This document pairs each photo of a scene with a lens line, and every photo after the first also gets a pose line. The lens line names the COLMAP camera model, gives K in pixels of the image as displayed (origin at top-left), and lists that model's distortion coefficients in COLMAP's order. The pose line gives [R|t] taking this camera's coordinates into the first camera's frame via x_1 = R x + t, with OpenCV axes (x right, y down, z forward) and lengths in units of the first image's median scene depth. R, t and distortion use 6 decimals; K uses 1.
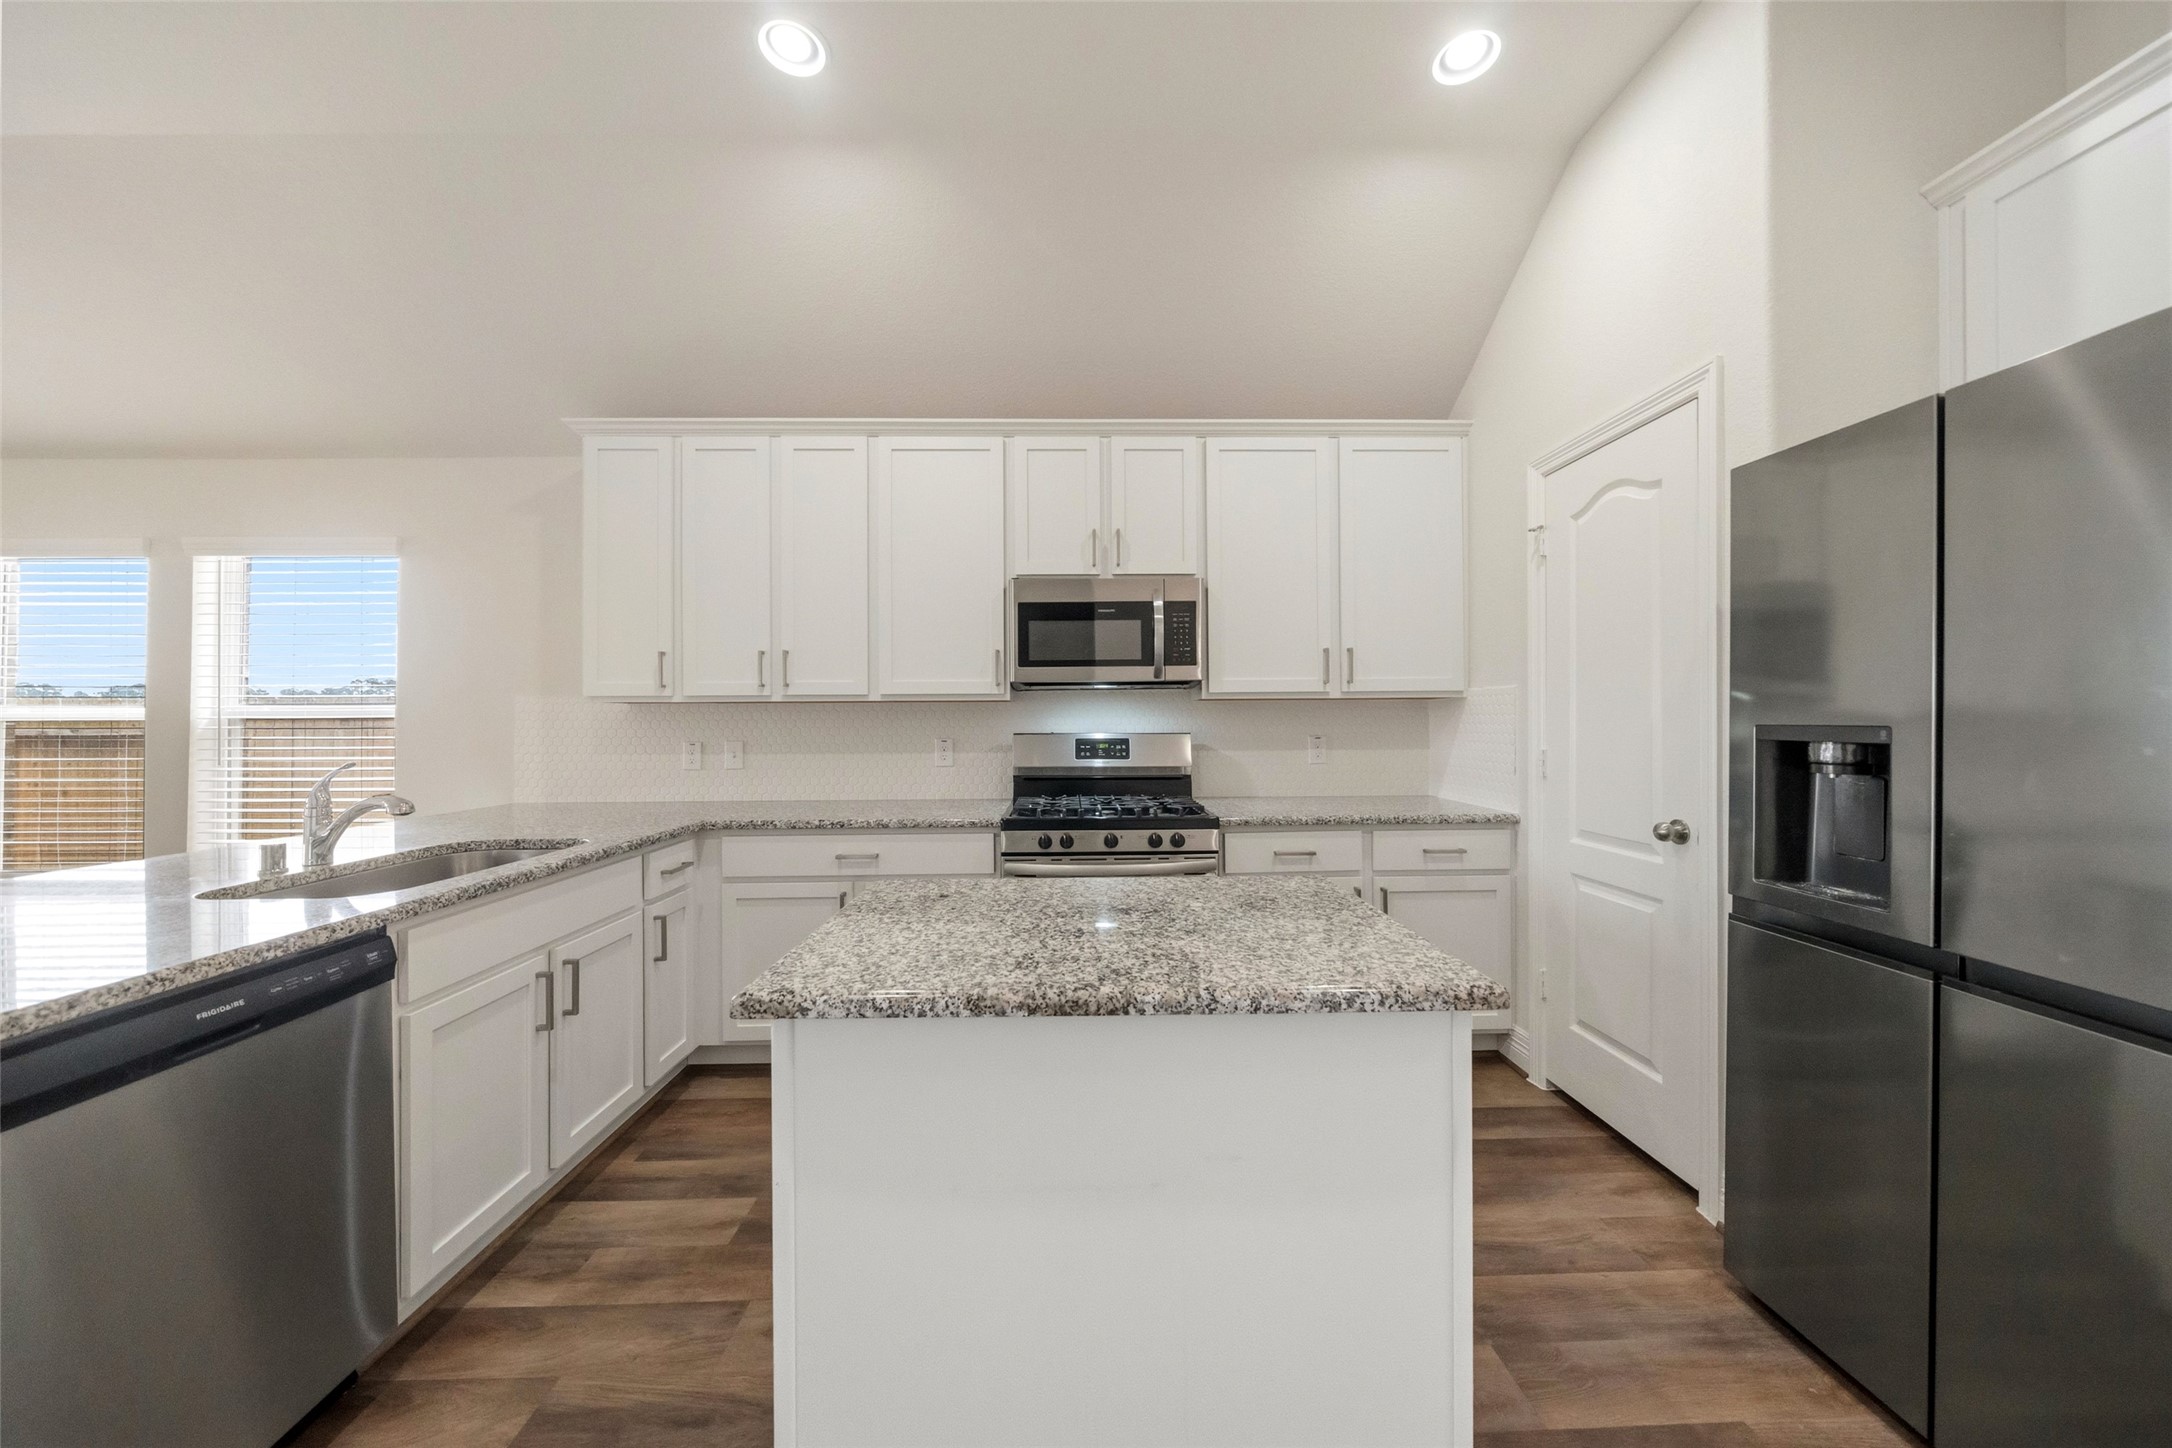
lens RADIAL K [[742.5, 0, 1081.2], [0, 742.5, 708.1], [0, 0, 1]] dist [-0.005070, -0.000477]
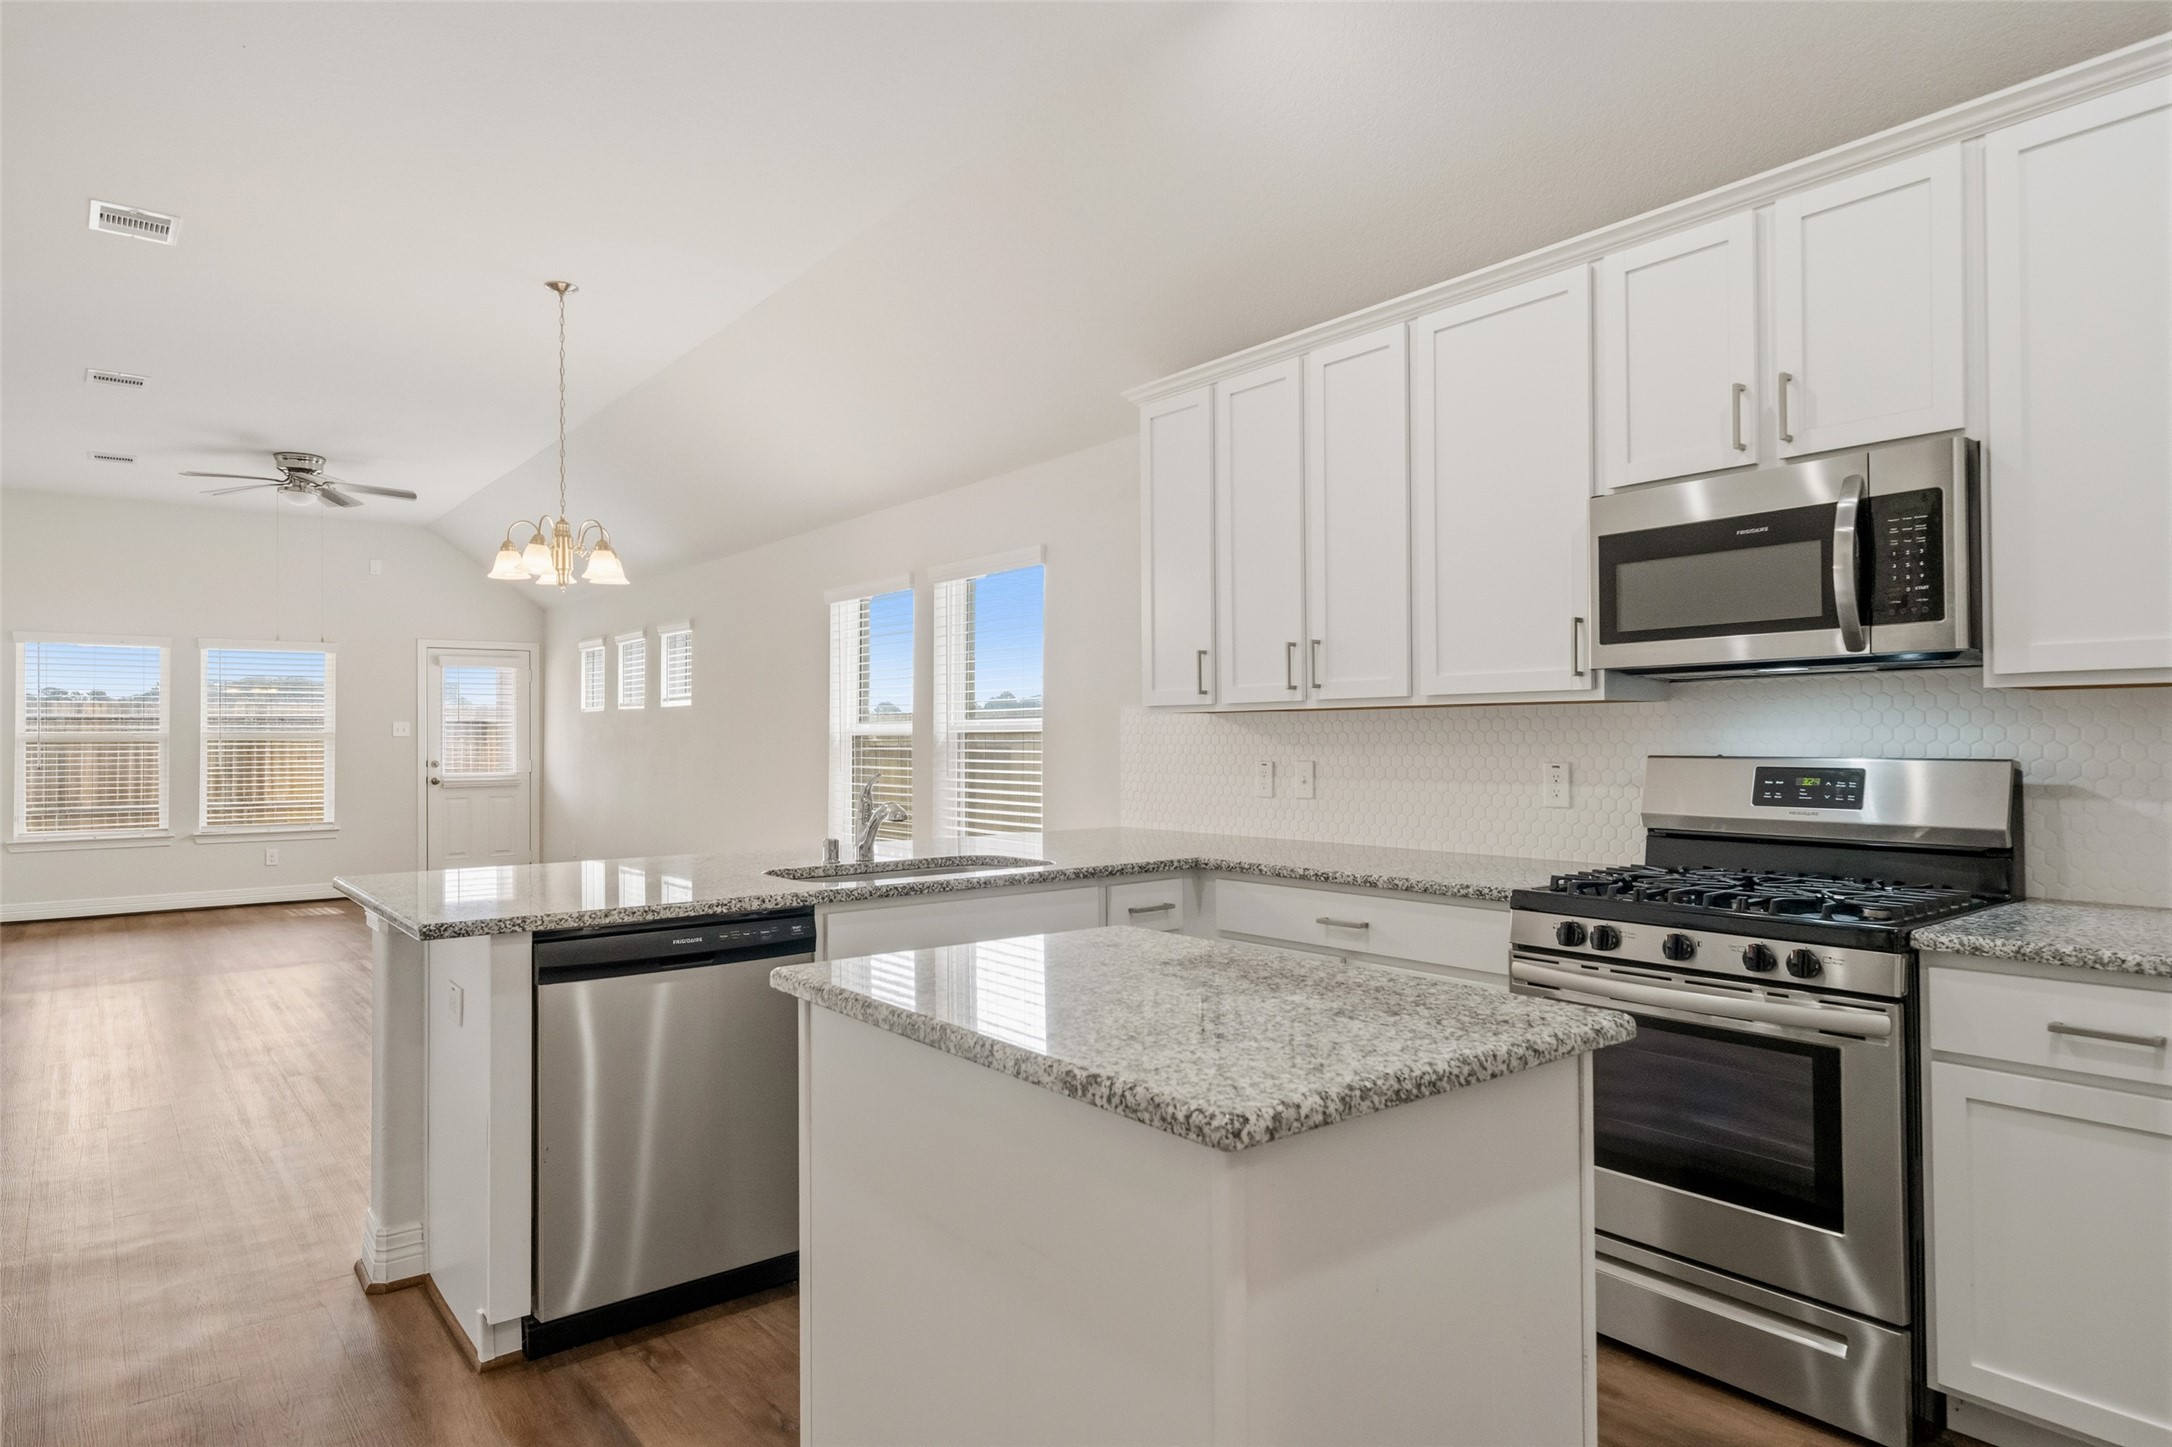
lens RADIAL K [[1257.3, 0, 1087.4], [0, 1257.3, 725.6], [0, 0, 1]] dist [0.000477, -0.000170]
pose [[0.603848, -0.006640, -0.797072, 0.479225], [0.017107, 0.999843, 0.004631, -0.002056], [0.796916, -0.016432, 0.603867, 0.060031]]
